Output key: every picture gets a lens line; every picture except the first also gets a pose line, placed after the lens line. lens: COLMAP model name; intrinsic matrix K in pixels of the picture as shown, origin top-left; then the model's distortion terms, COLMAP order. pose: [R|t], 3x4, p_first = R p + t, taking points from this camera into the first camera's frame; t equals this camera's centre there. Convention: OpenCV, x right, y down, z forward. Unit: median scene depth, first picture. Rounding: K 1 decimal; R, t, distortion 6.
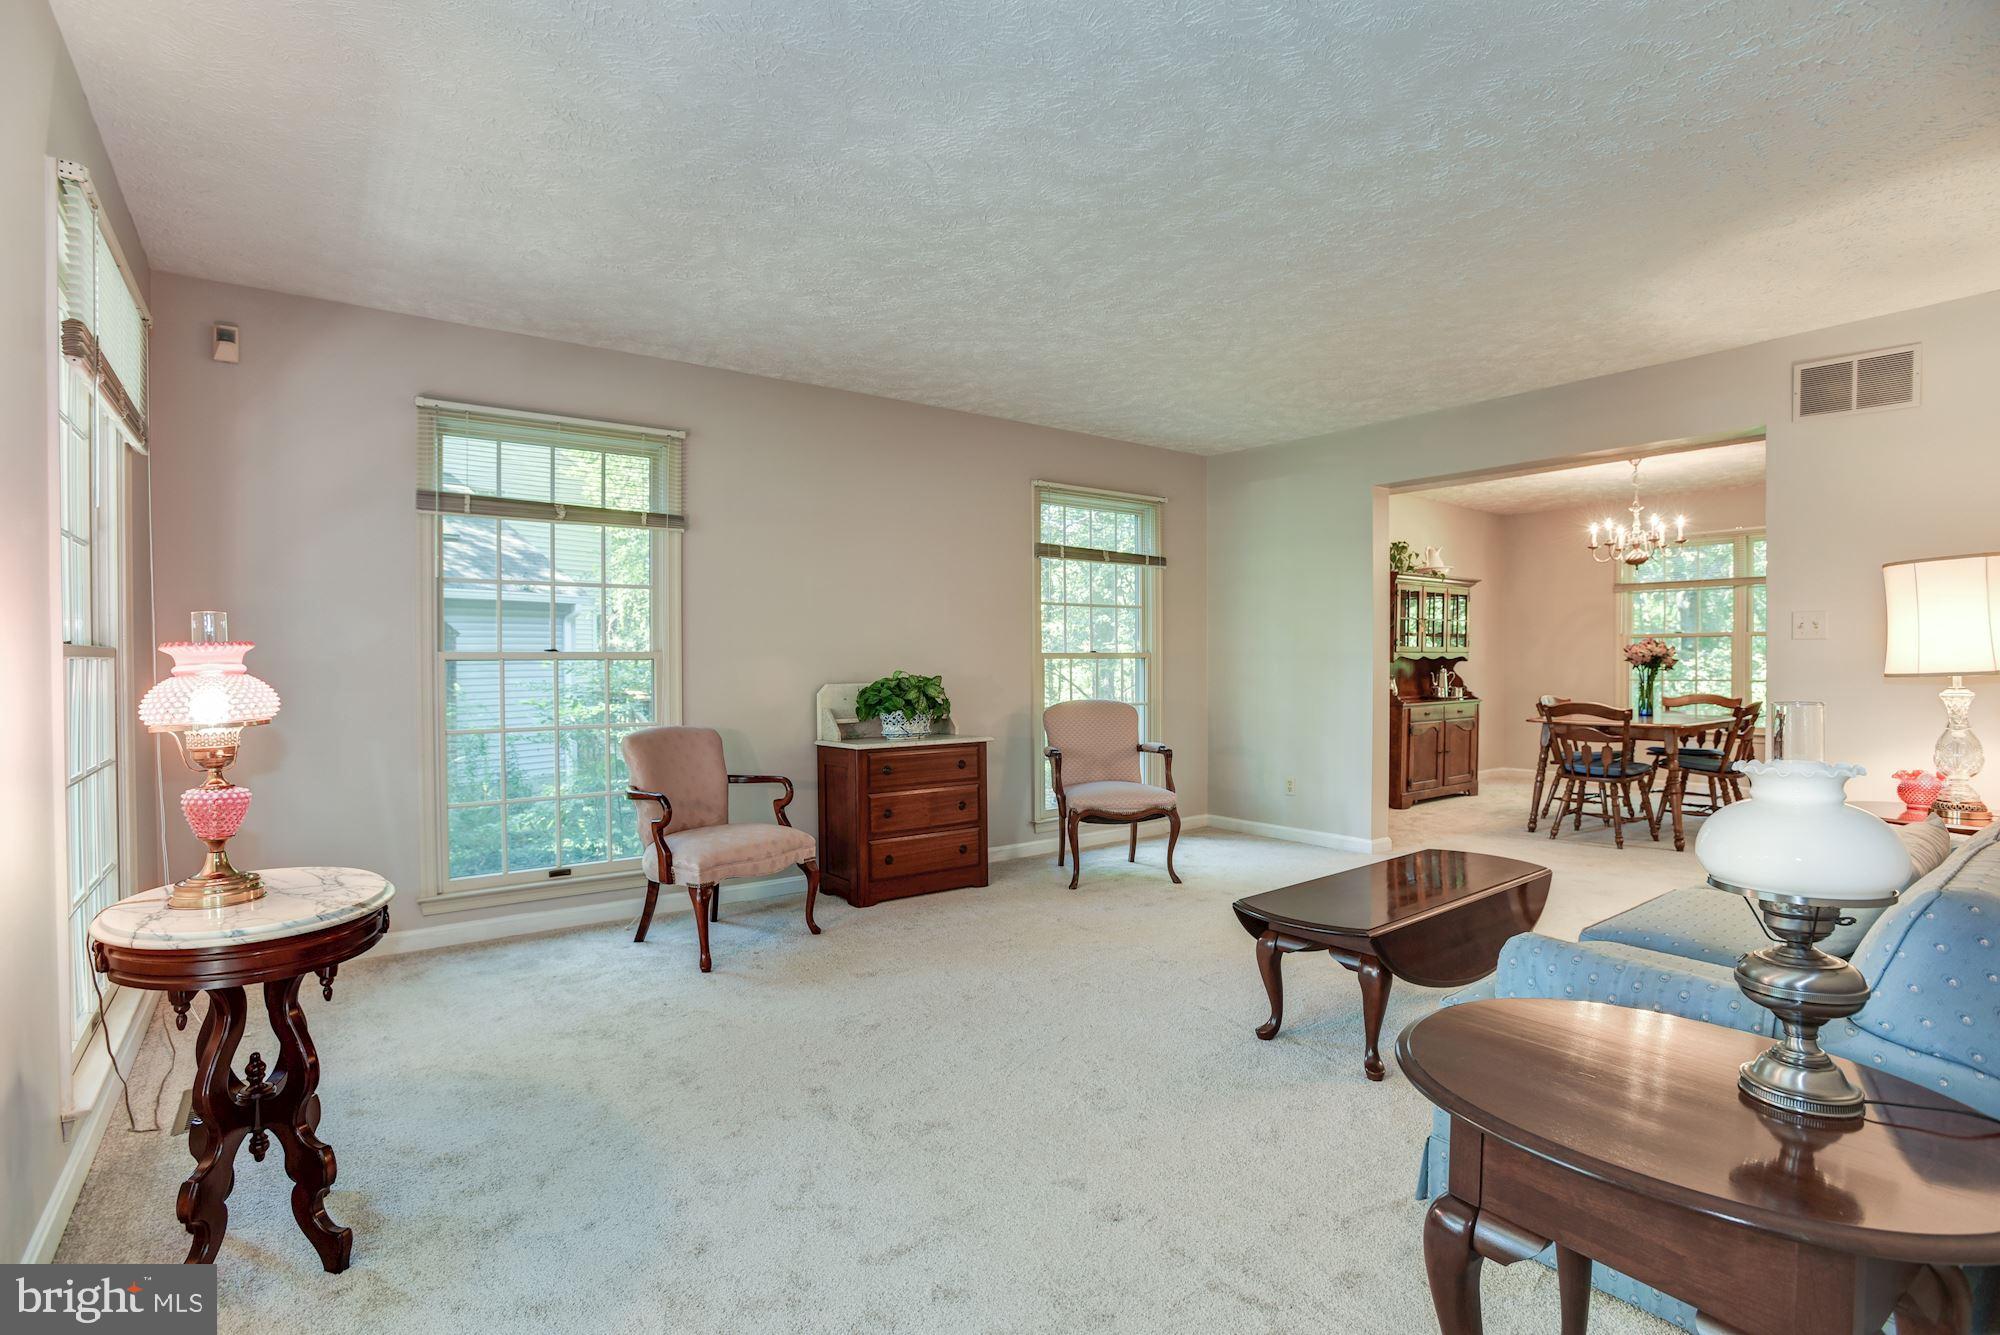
lens RADIAL K [[945.9, 0, 997.7], [0, 945.9, 666.3], [0, 0, 1]] dist [-0.053364, 0.010360]
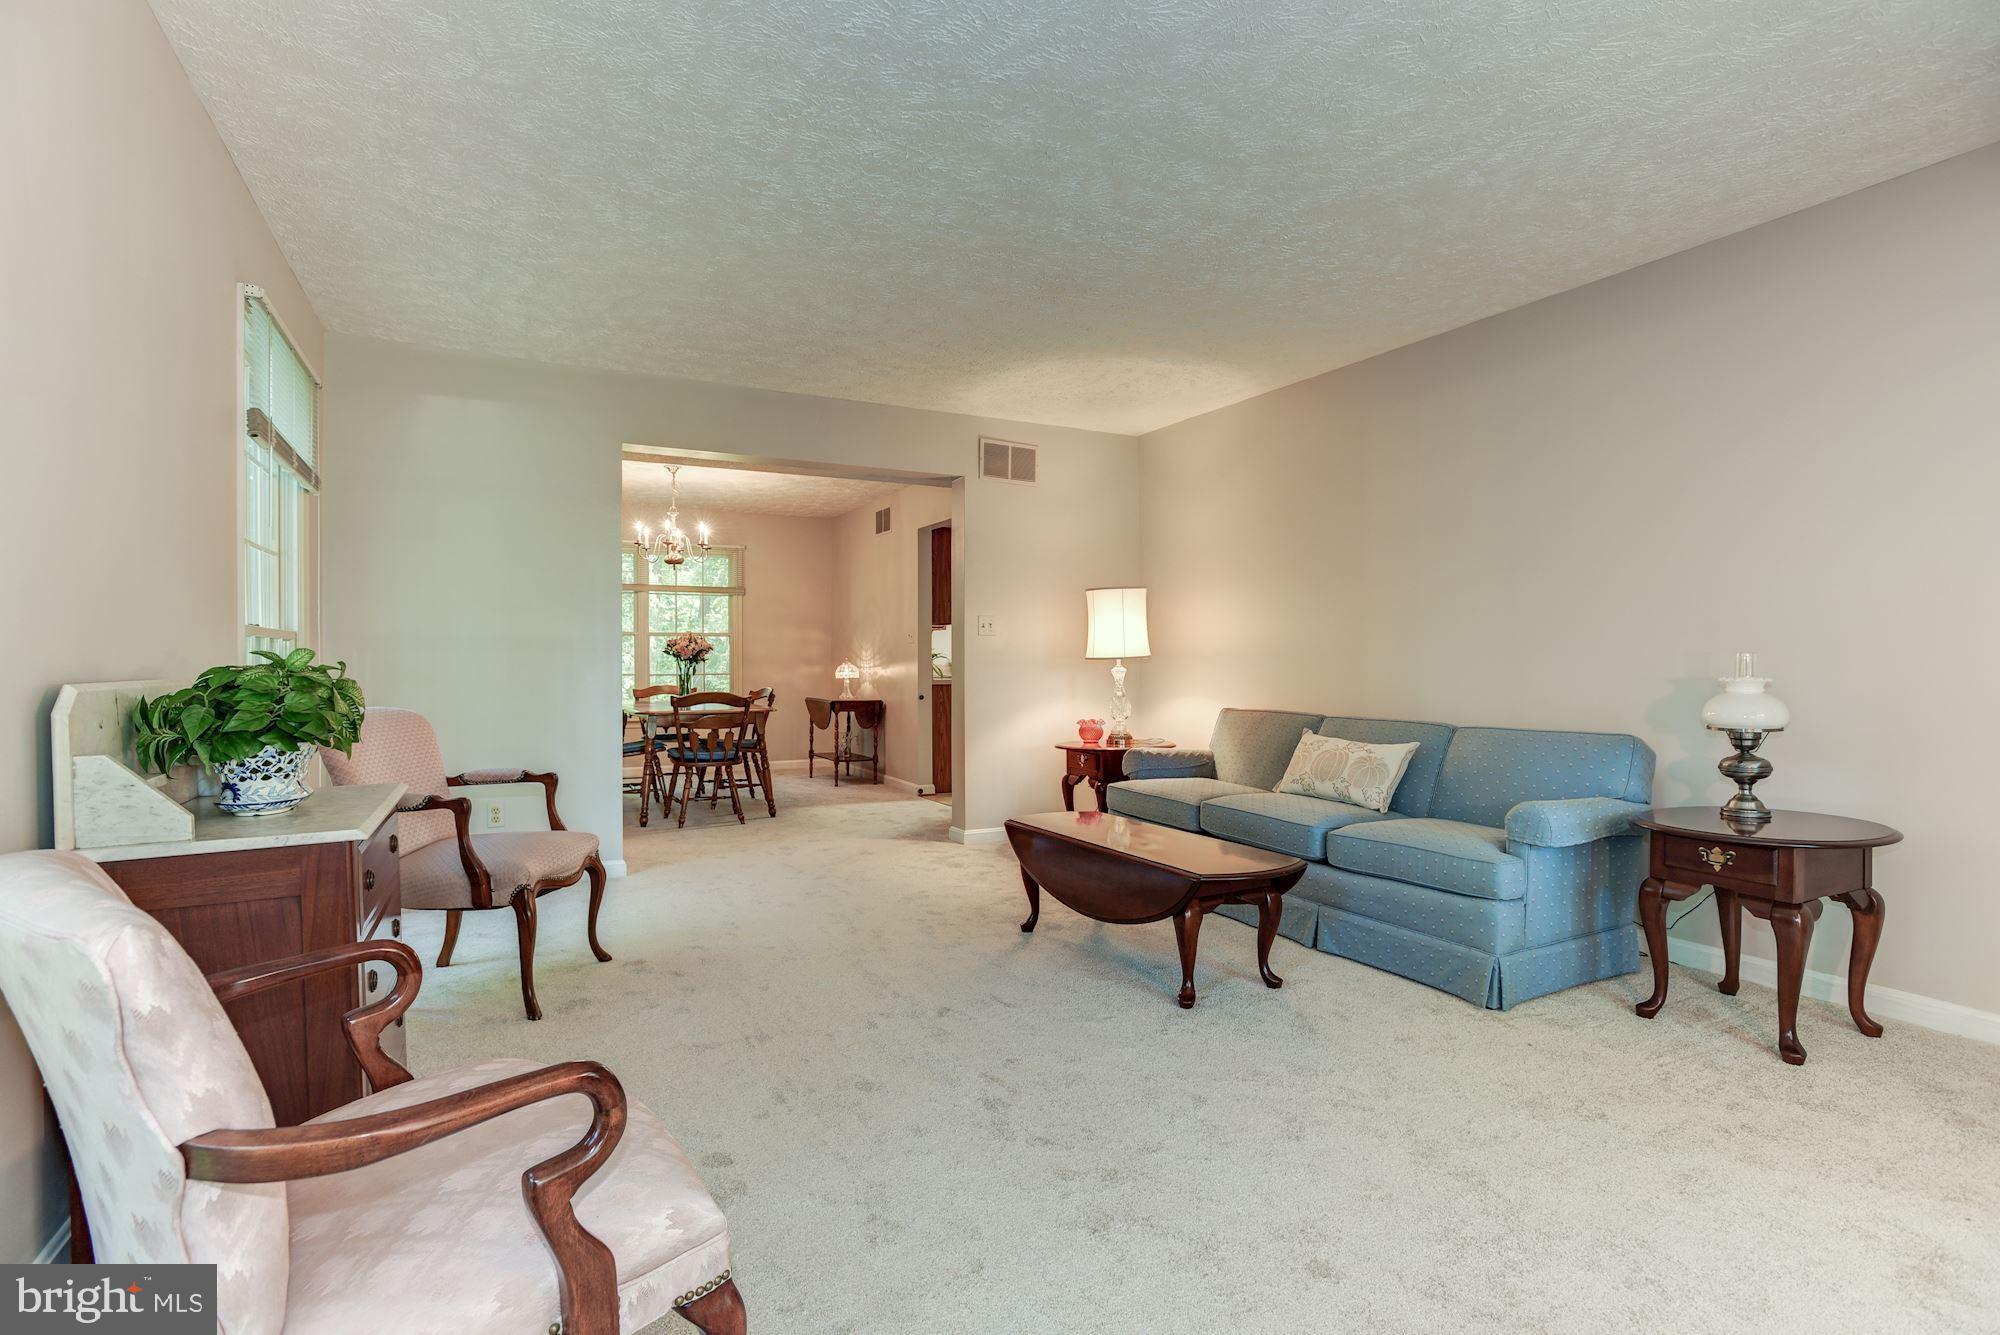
lens RADIAL K [[956.6, 0, 998.8], [0, 956.6, 661.8], [0, 0, 1]] dist [-0.003824, -0.000676]
pose [[0.173292, 0.003340, 0.984865, -0.431014], [0.008432, 0.999953, -0.004874, 0.013897], [-0.984834, 0.009149, 0.173255, 0.556604]]
